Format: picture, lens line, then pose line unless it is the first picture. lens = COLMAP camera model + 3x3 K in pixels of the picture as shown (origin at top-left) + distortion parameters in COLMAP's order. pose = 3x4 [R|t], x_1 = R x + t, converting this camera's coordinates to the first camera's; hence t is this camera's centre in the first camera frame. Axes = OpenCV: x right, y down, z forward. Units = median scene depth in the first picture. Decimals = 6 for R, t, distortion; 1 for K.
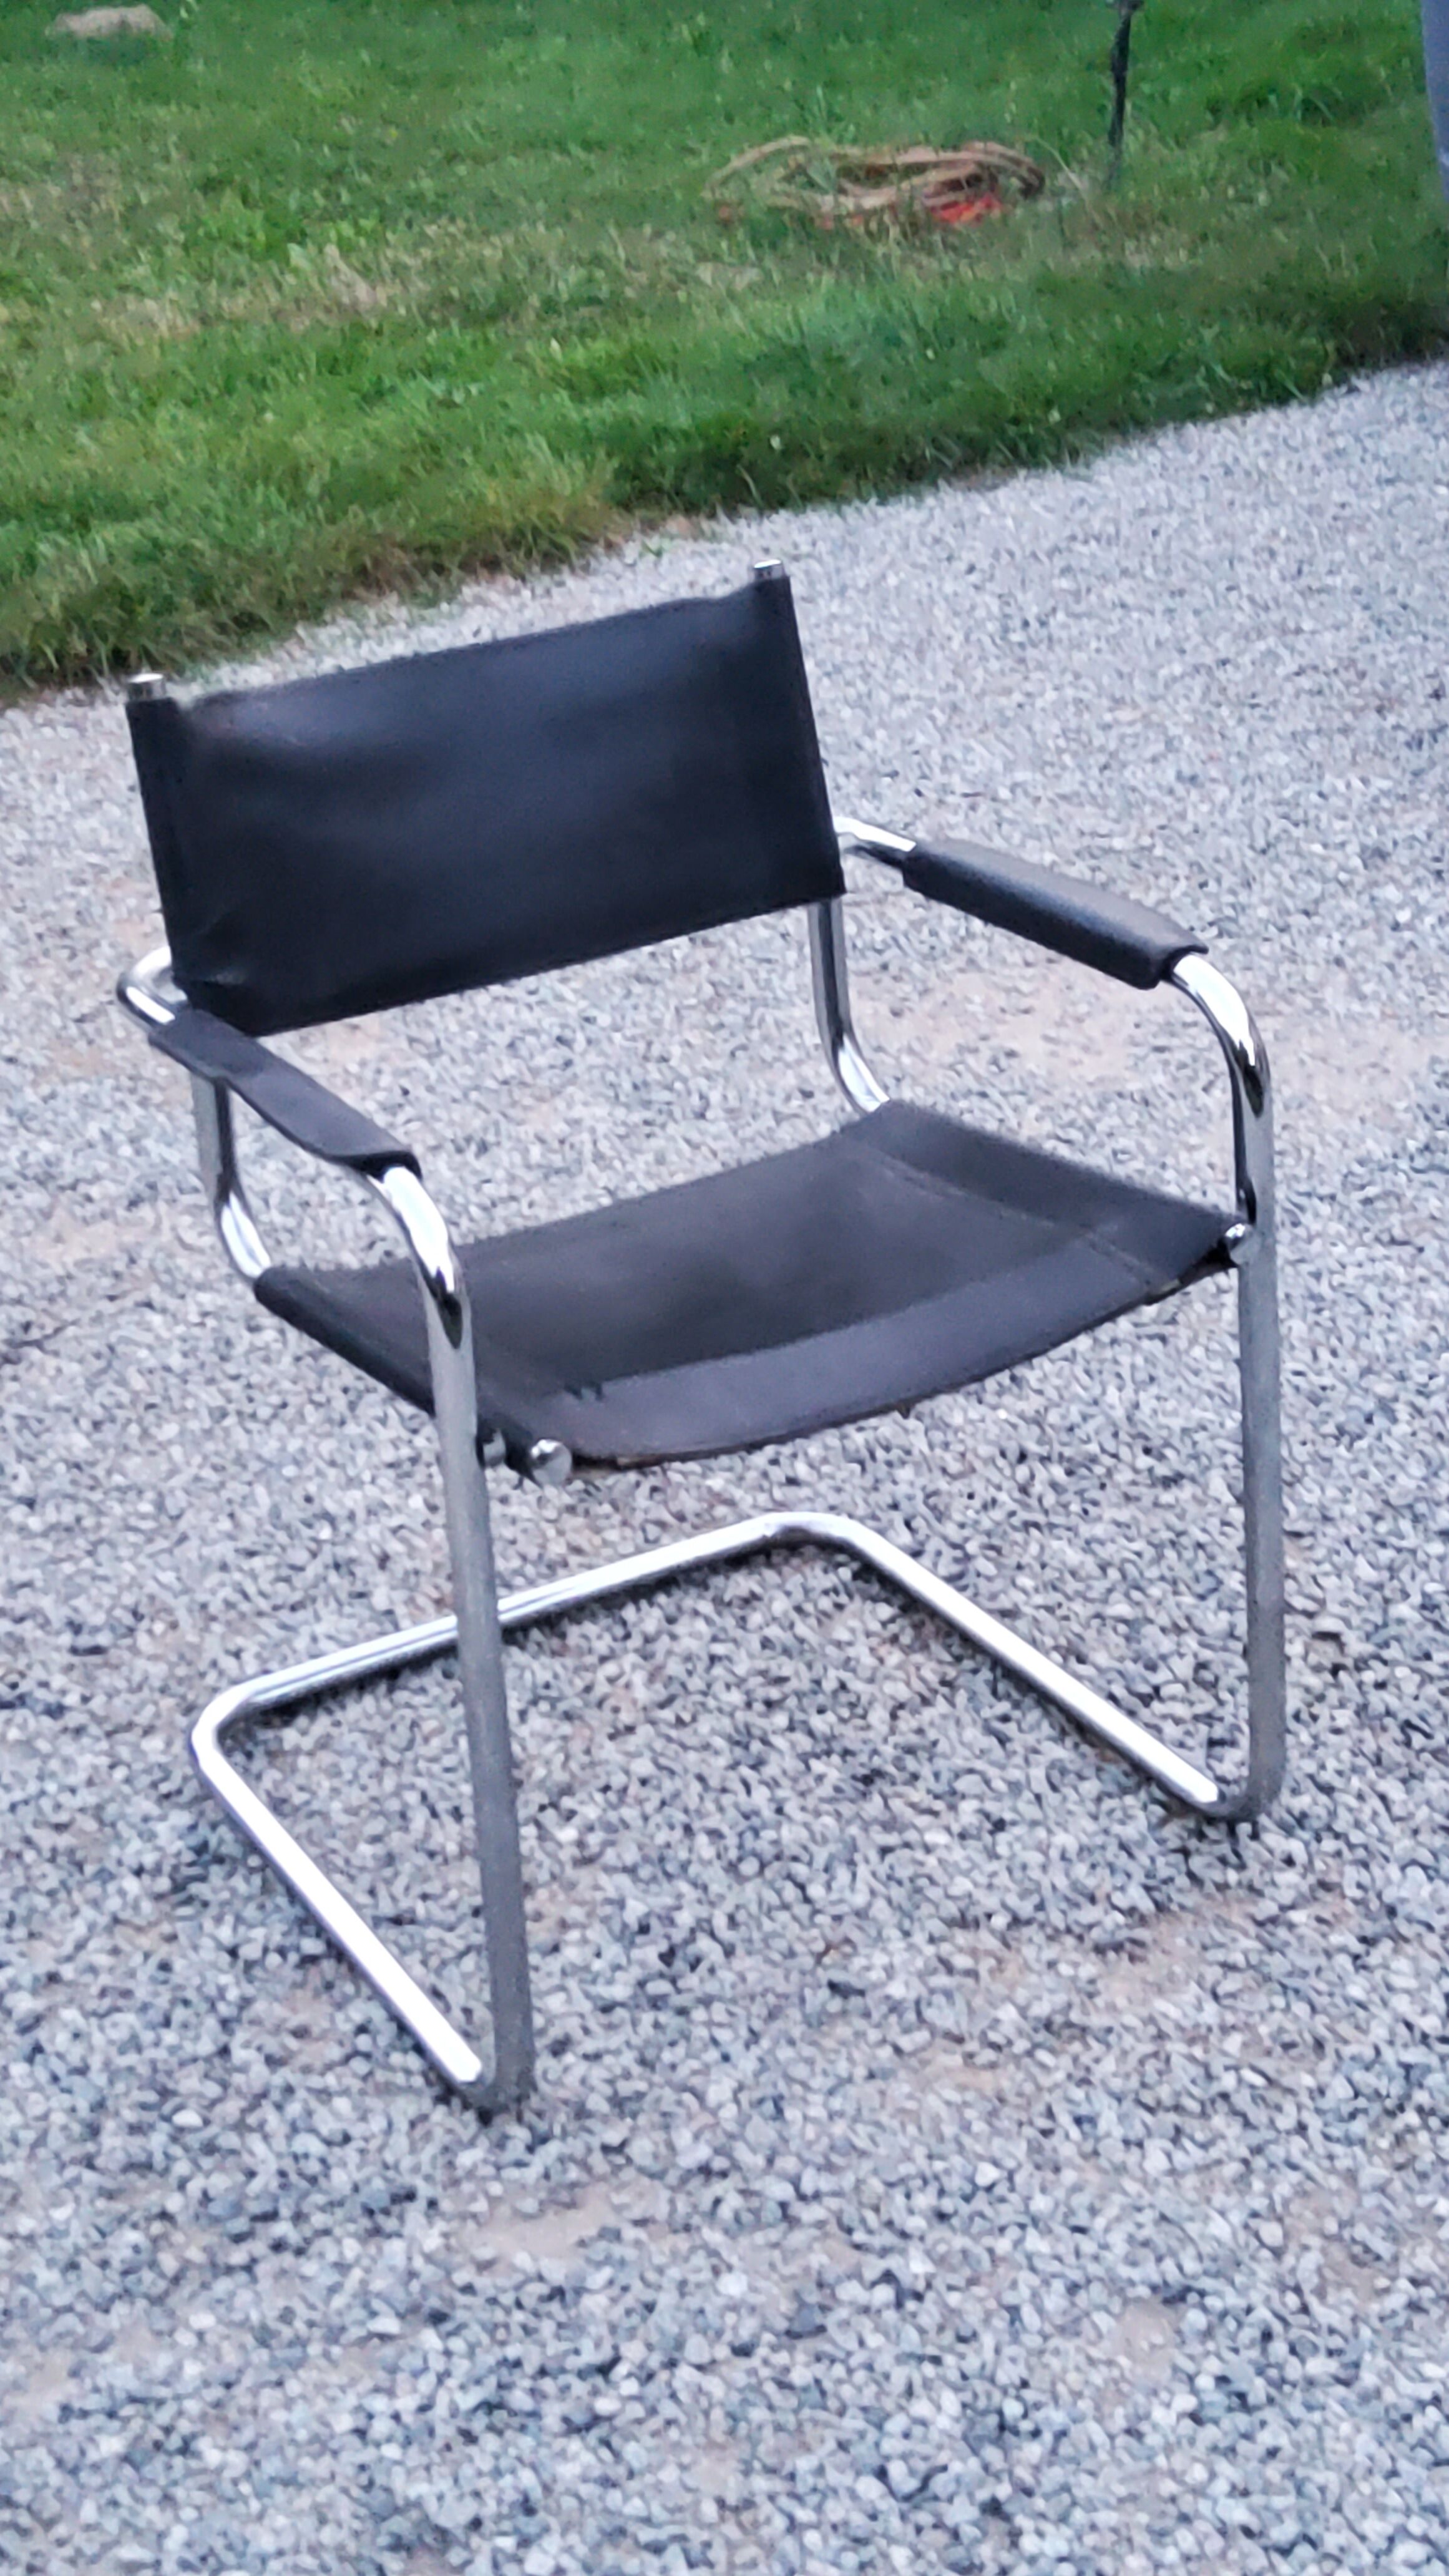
lens RADIAL K [[3863.8, 0, 771.0], [0, 3863.8, 1205.5], [0, 0, 1]] dist [0.124440, 0.000000]
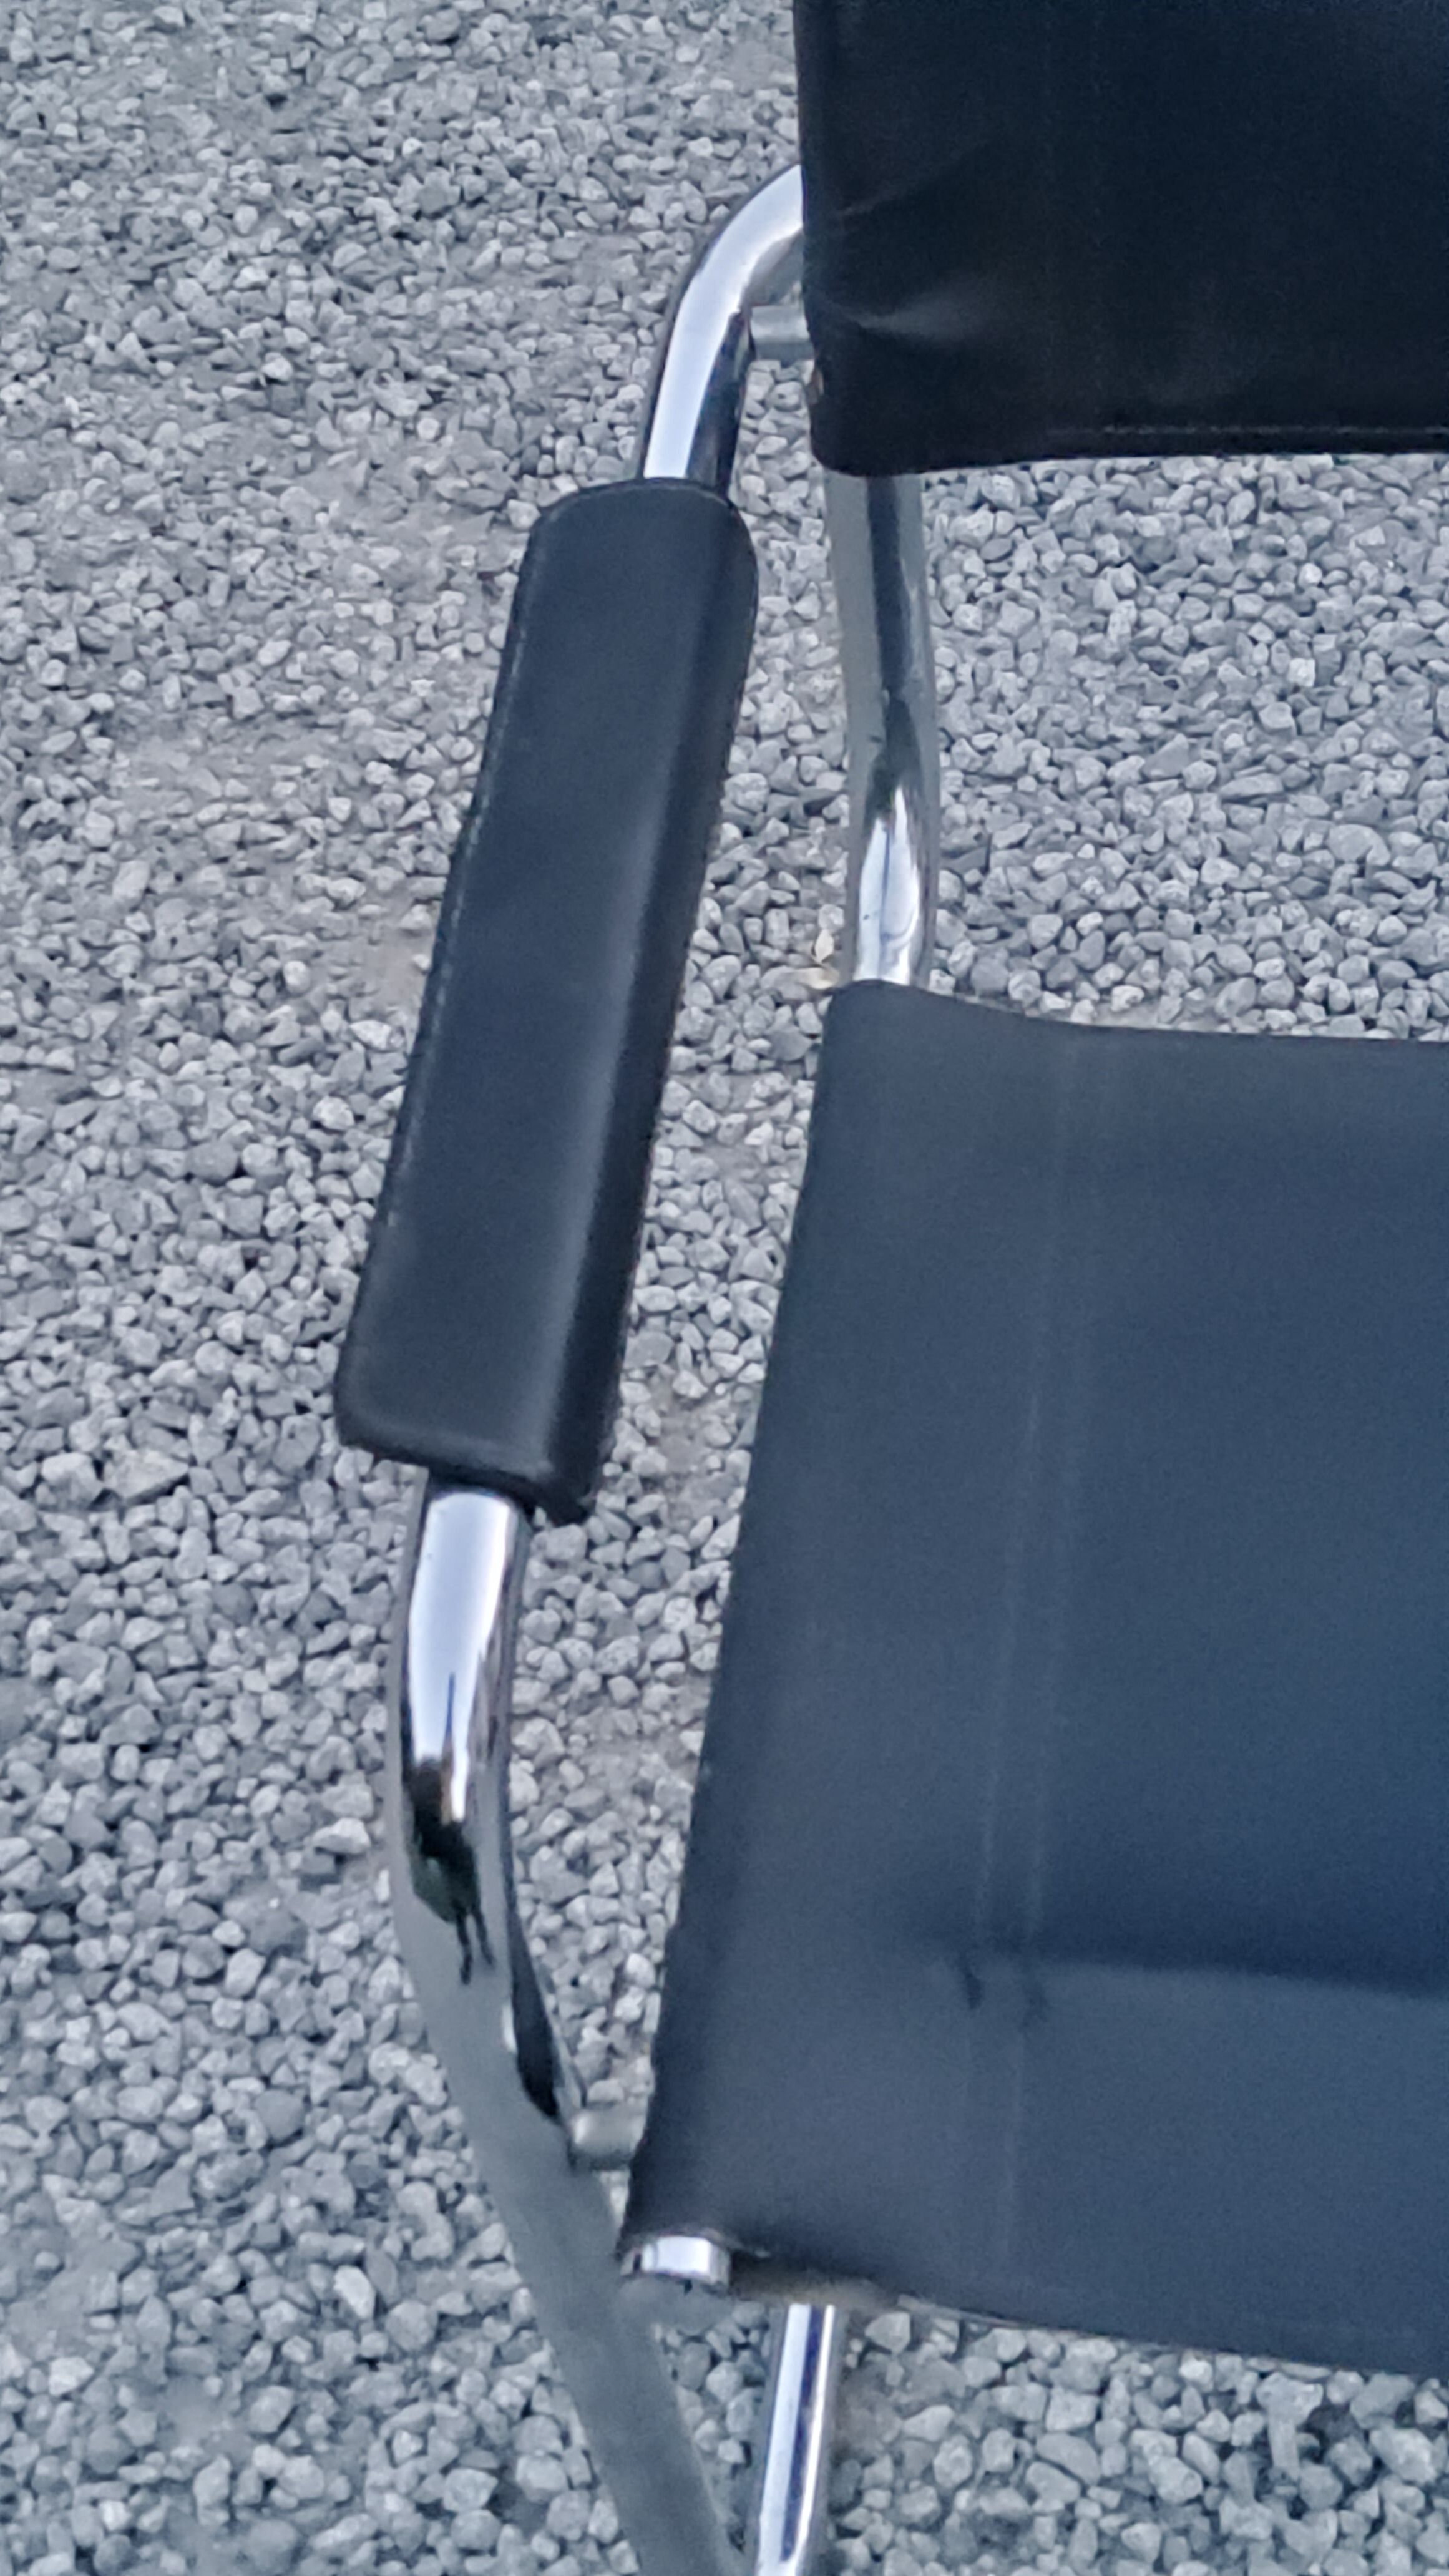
lens RADIAL K [[4079.5, 0, 732.7], [0, 4079.5, 1170.6], [0, 0, 1]] dist [0.109197, 0.000000]
pose [[0.777990, 0.467404, -0.419838, 0.062350], [-0.173105, 0.801842, 0.571912, -0.222171], [0.603958, -0.372266, 0.704735, 0.638657]]
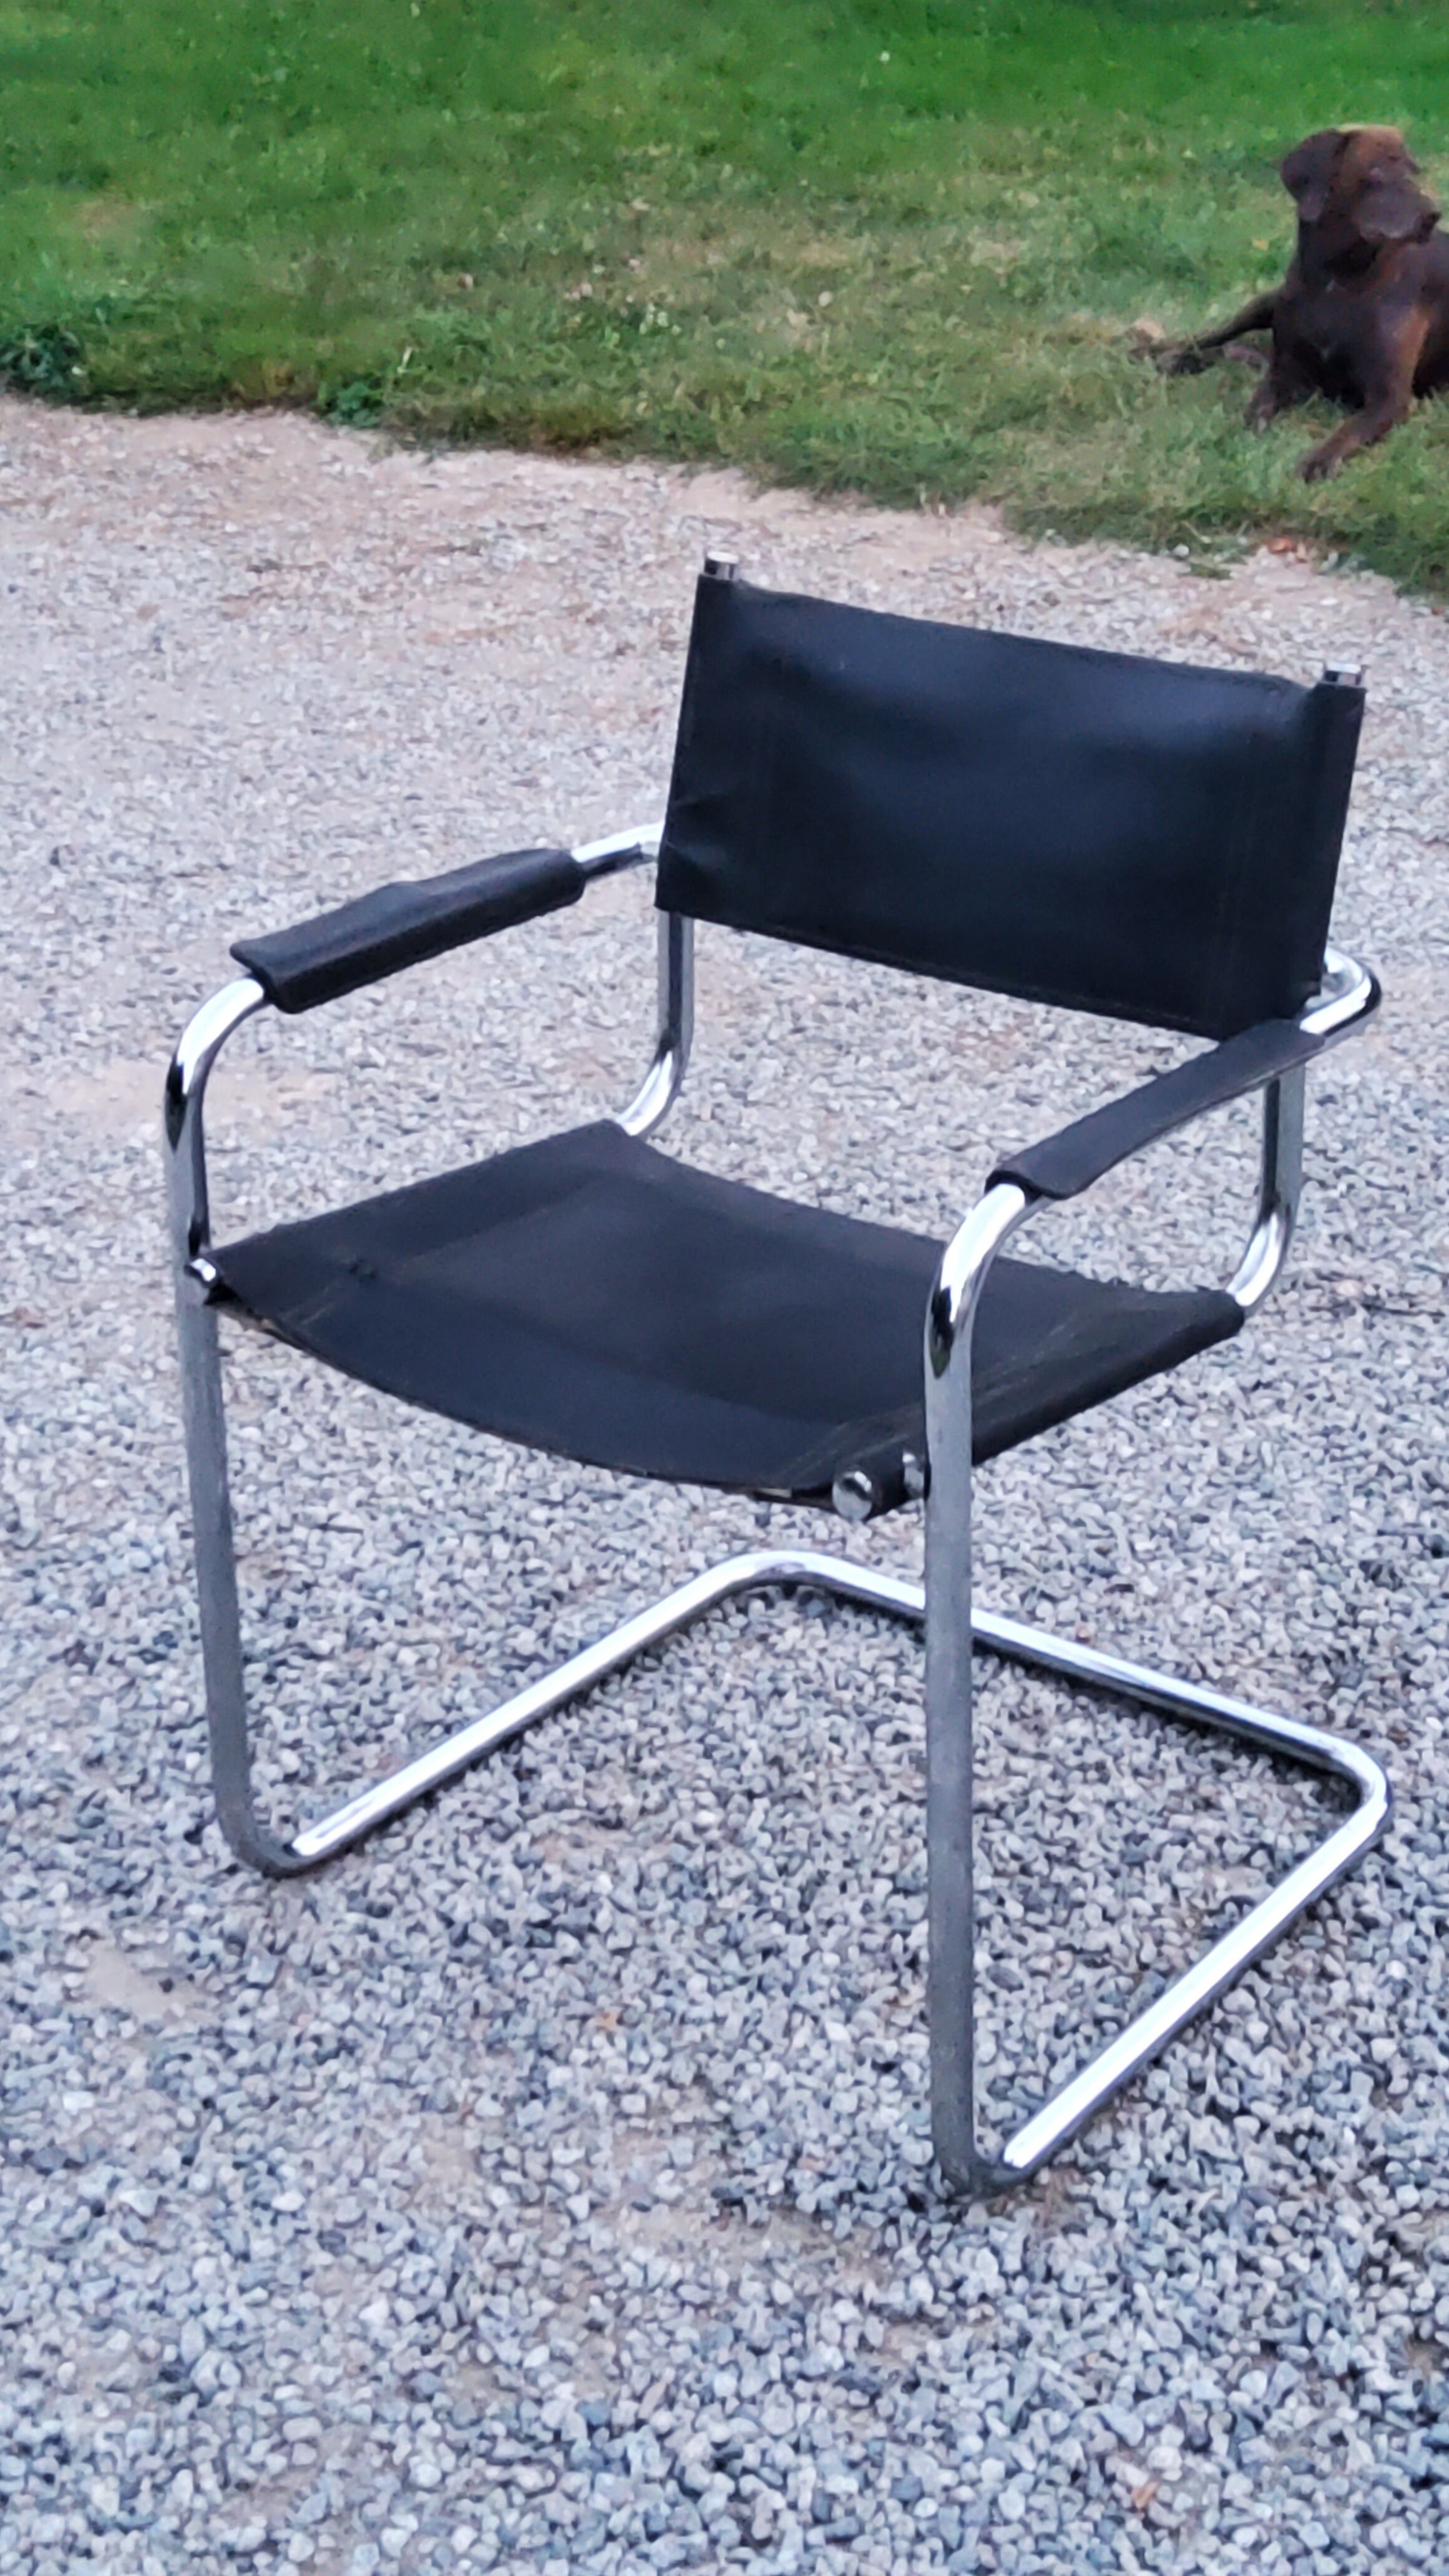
lens RADIAL K [[3944.0, 0, 785.8], [0, 3944.0, 1261.8], [0, 0, 1]] dist [0.108742, 0.000000]
pose [[0.378966, 0.408423, -0.830407, 0.758982], [-0.369127, 0.889577, 0.269069, -0.248803], [0.848605, 0.204558, 0.487879, 0.524956]]
